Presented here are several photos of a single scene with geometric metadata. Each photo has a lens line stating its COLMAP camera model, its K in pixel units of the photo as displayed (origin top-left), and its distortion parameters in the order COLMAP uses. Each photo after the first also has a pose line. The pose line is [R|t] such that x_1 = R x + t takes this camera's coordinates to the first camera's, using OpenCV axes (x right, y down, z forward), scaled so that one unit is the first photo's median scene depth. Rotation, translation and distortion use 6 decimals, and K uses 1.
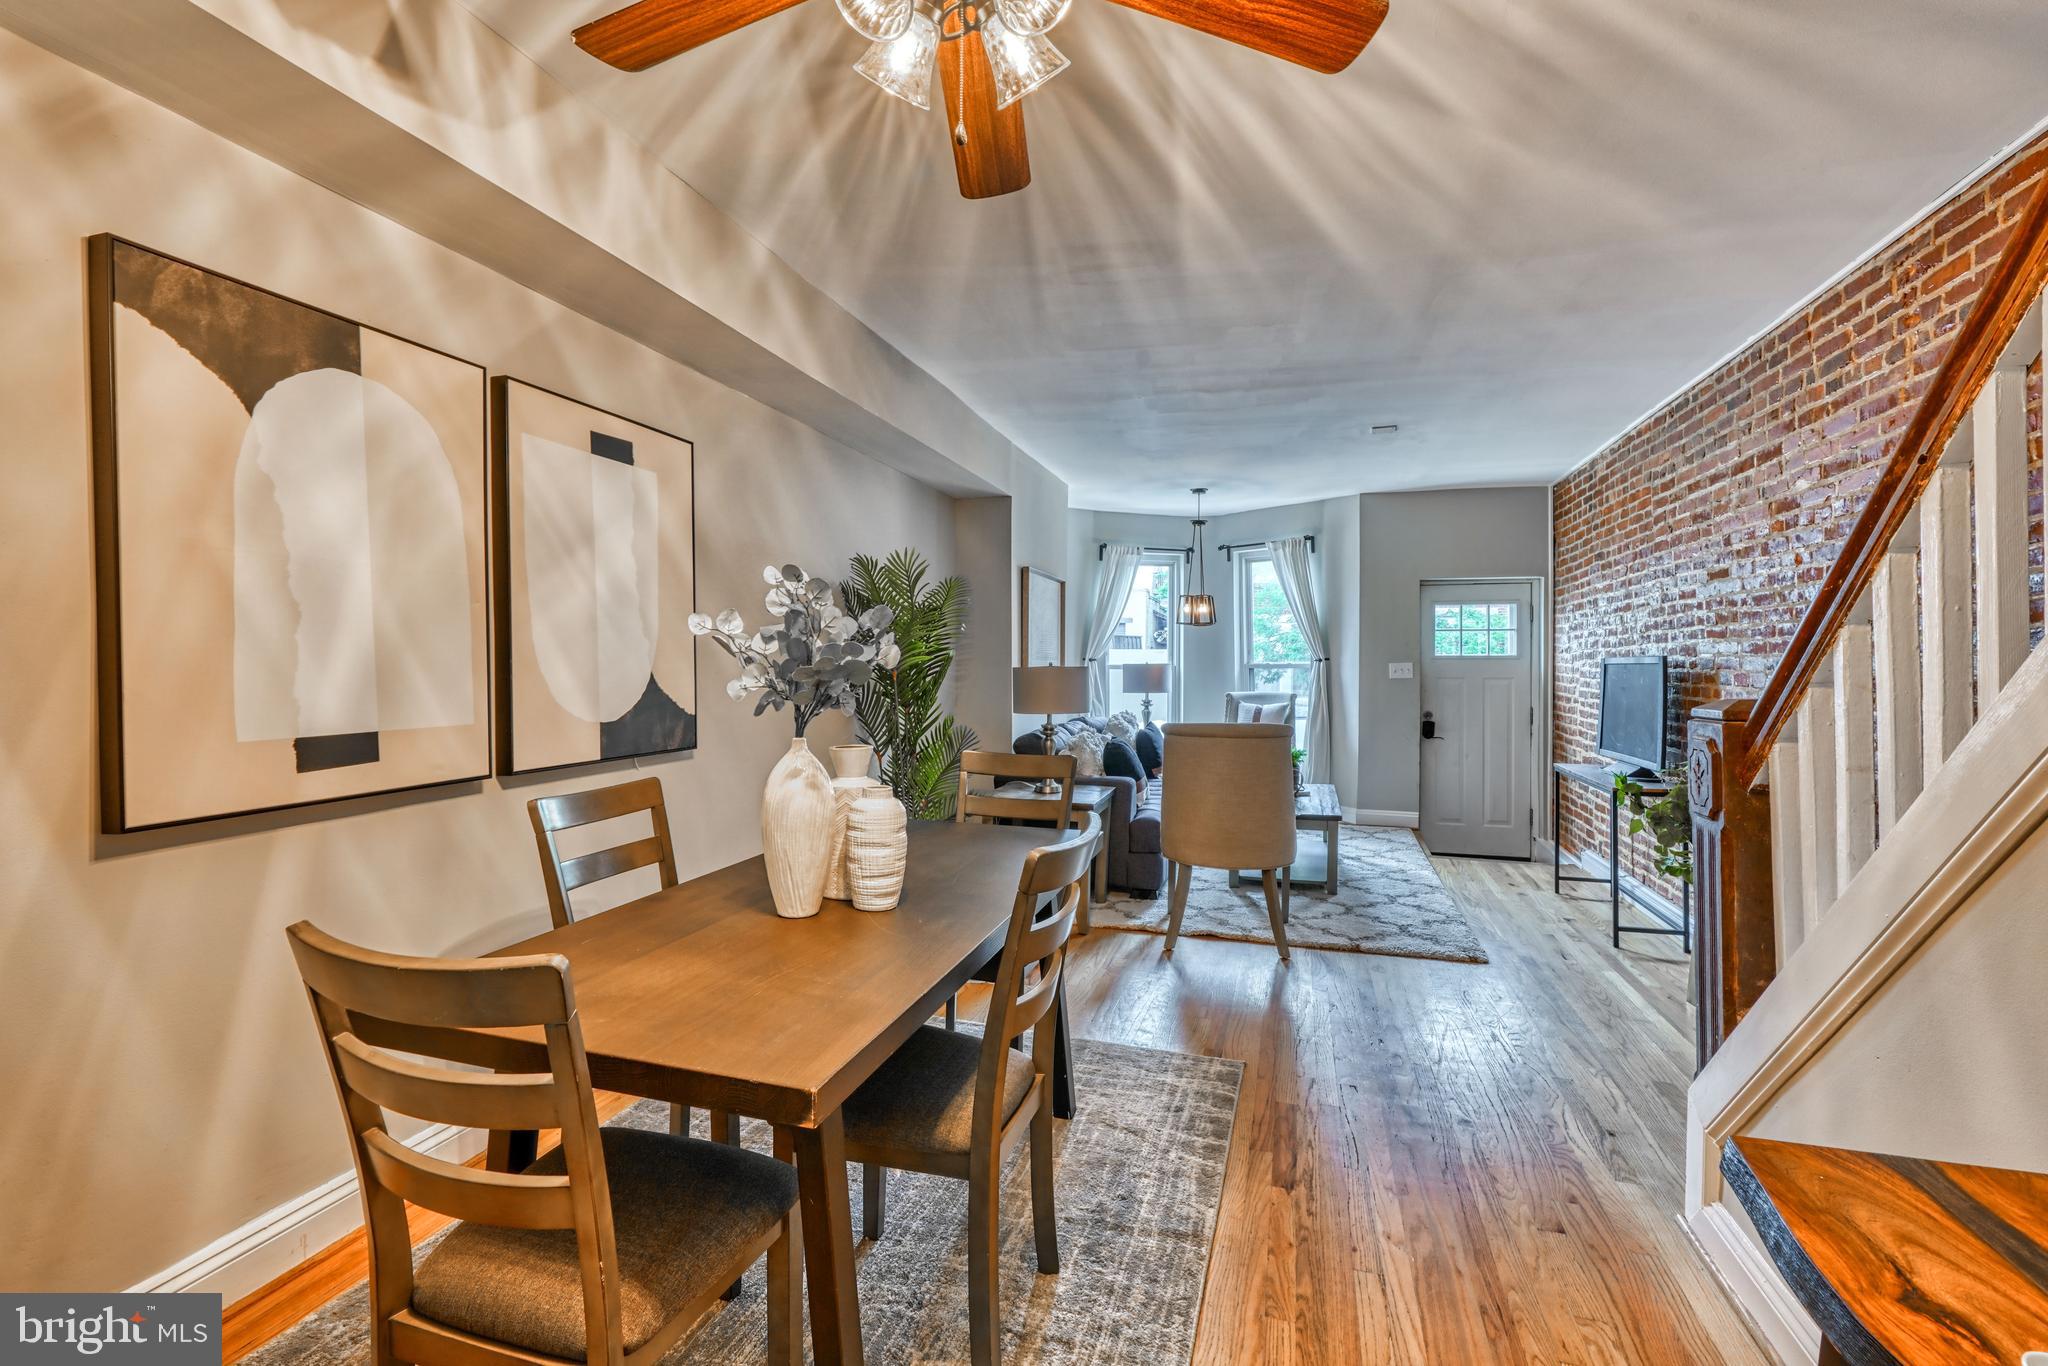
lens RADIAL K [[940.2, 0, 1021.1], [0, 940.2, 670.3], [0, 0, 1]] dist [-0.001934, -0.000245]
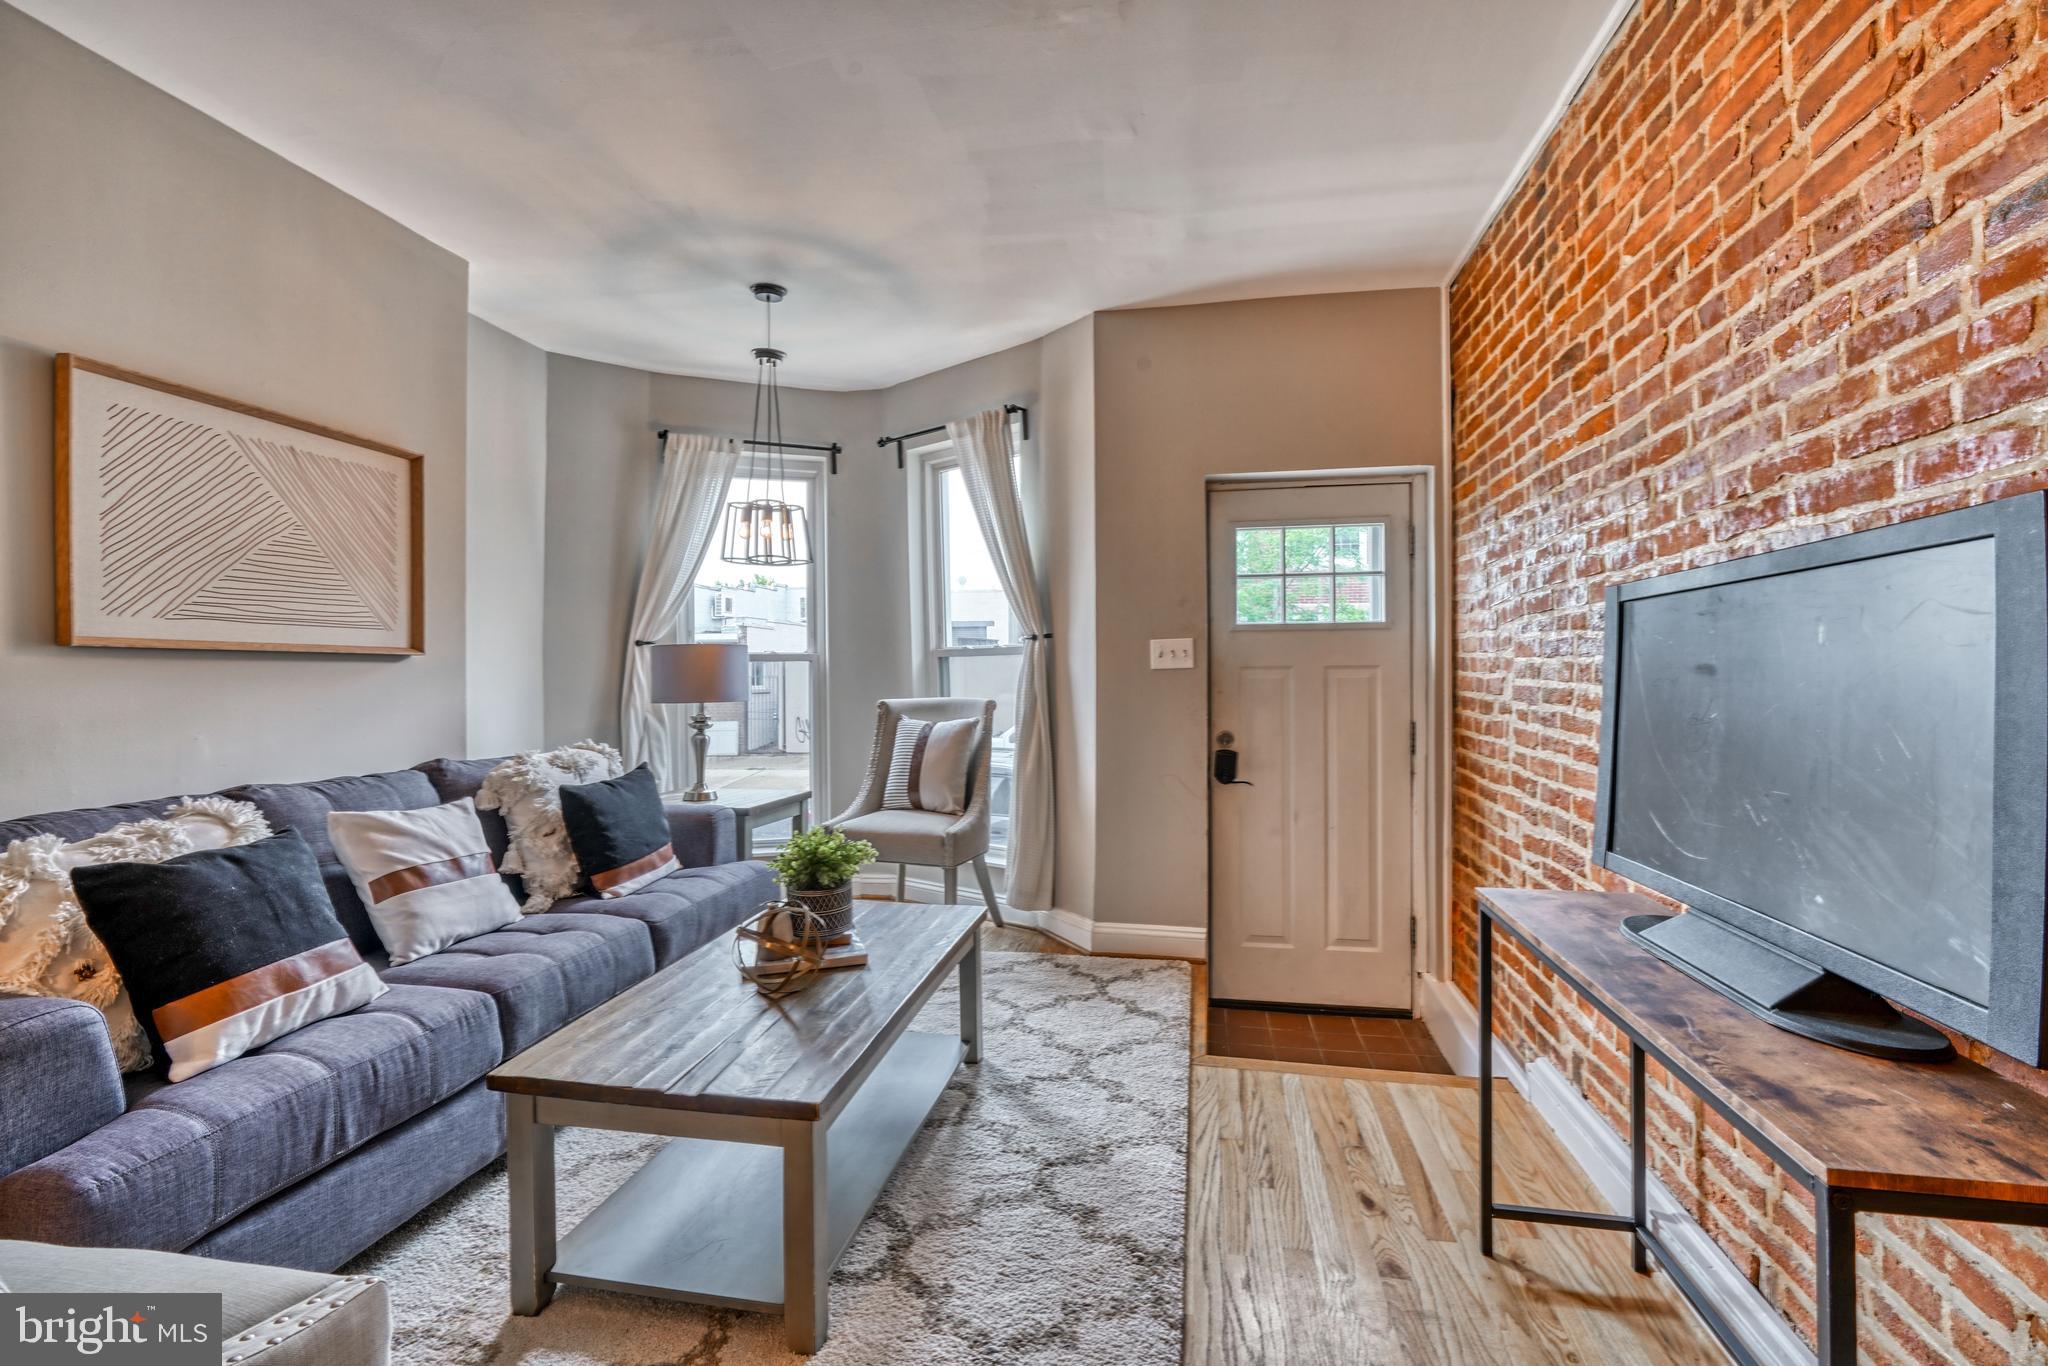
lens RADIAL K [[940.2, 0, 1021.7], [0, 940.2, 684.8], [0, 0, 1]] dist [-0.001934, -0.000245]
pose [[0.994386, -0.009301, 0.105405, 0.272834], [0.008888, 0.999951, 0.004395, 0.014662], [-0.105441, -0.003433, 0.994420, 0.504876]]
